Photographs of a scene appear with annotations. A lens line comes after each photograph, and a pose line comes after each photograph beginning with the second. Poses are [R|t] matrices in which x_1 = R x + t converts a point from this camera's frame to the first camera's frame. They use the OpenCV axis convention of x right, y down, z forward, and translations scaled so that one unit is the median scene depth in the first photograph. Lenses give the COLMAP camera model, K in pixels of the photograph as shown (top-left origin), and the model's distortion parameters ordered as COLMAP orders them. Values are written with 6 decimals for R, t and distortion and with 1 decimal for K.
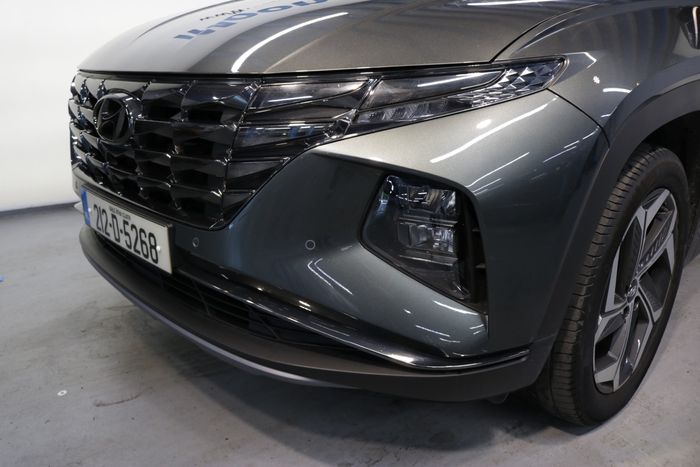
lens RADIAL K [[584.1, 0, 350.0], [0, 584.1, 233.5], [0, 0, 1]] dist [-0.142008, 0.087316]
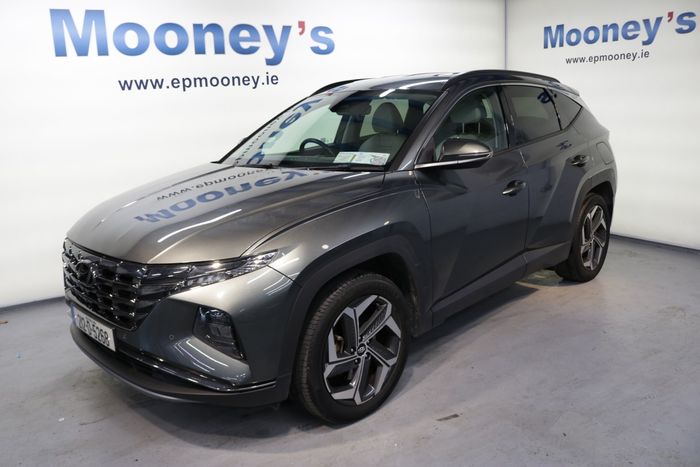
lens RADIAL K [[584.1, 0, 350.0], [0, 584.1, 233.5], [0, 0, 1]] dist [-0.142008, 0.087316]
pose [[0.998593, -0.049872, 0.018017, 0.447970], [0.051314, 0.994502, -0.091287, -0.105762], [-0.013365, 0.092083, 0.995662, -0.939998]]
